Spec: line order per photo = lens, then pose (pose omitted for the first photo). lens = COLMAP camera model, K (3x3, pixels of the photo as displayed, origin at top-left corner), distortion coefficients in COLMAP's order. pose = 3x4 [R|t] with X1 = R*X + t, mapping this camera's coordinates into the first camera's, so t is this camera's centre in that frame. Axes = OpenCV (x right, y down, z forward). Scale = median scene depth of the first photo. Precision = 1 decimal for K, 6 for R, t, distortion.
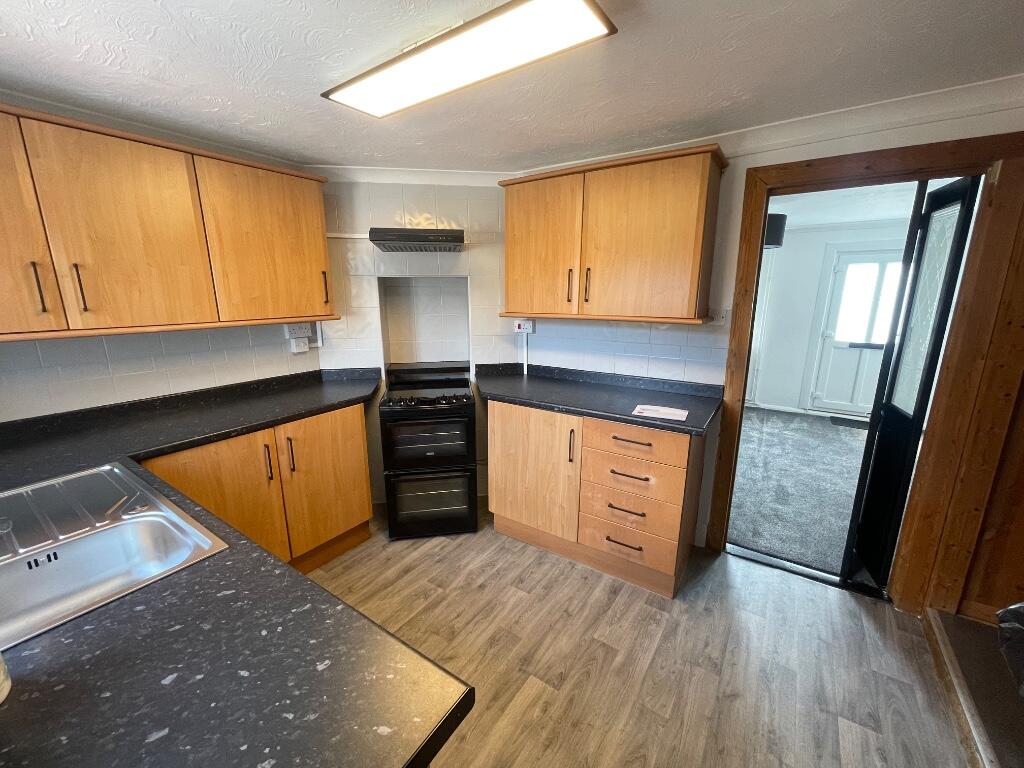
lens RADIAL K [[408.9, 0, 508.8], [0, 408.9, 387.6], [0, 0, 1]] dist [-0.001240, -0.000365]
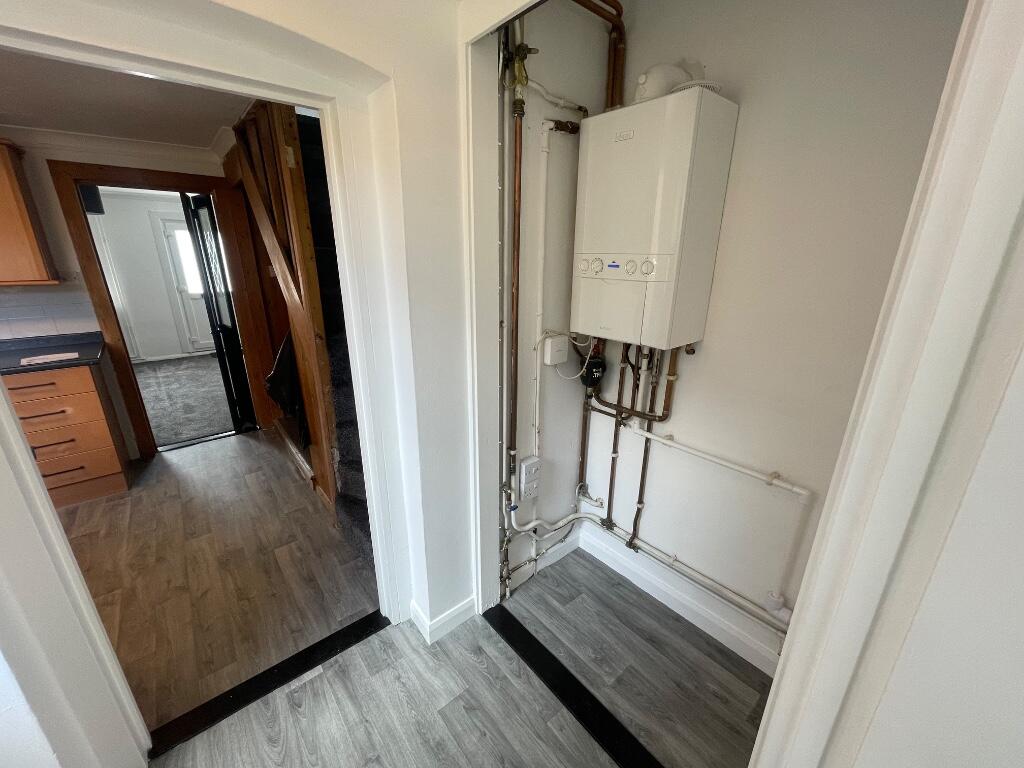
lens RADIAL K [[408.9, 0, 518.5], [0, 408.9, 394.4], [0, 0, 1]] dist [-0.001240, -0.000365]
pose [[0.259114, -0.305760, 0.916172, -0.368557], [0.198349, 0.945196, 0.259349, 0.107050], [-0.945261, 0.114521, 0.305561, -0.608670]]
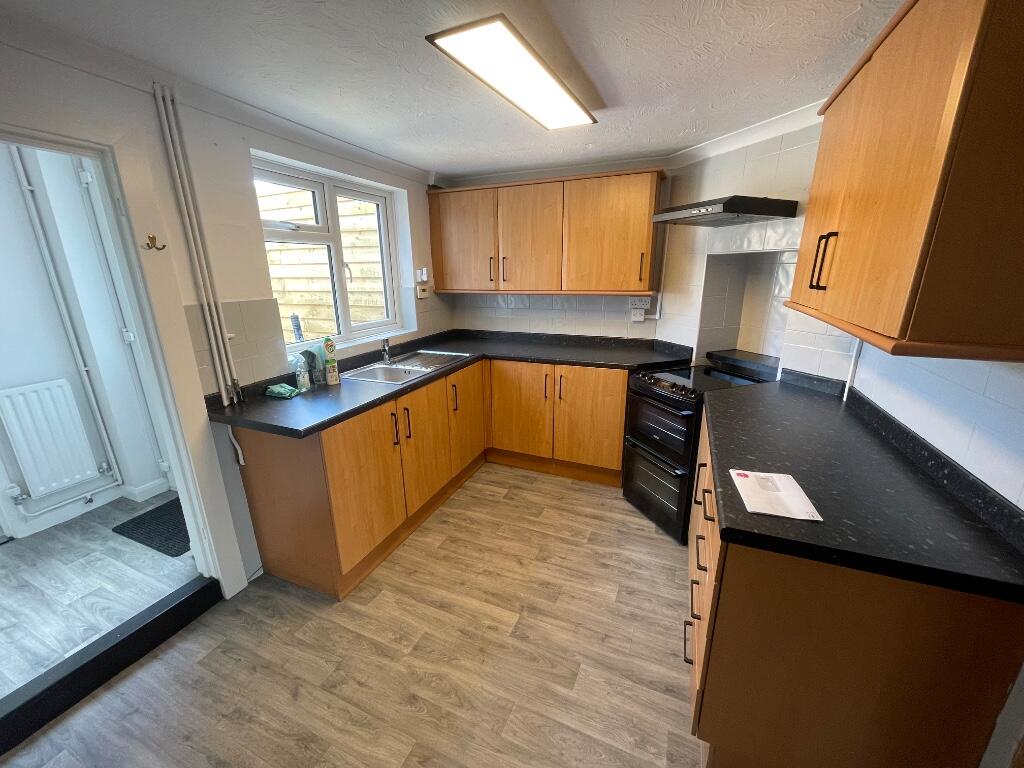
lens RADIAL K [[408.9, 0, 510.5], [0, 408.9, 388.1], [0, 0, 1]] dist [-0.001240, -0.000365]
pose [[0.199046, 0.275332, -0.940518, 0.712066], [-0.215312, 0.948558, 0.232118, -0.116572], [0.956045, 0.156303, 0.248089, 0.445484]]
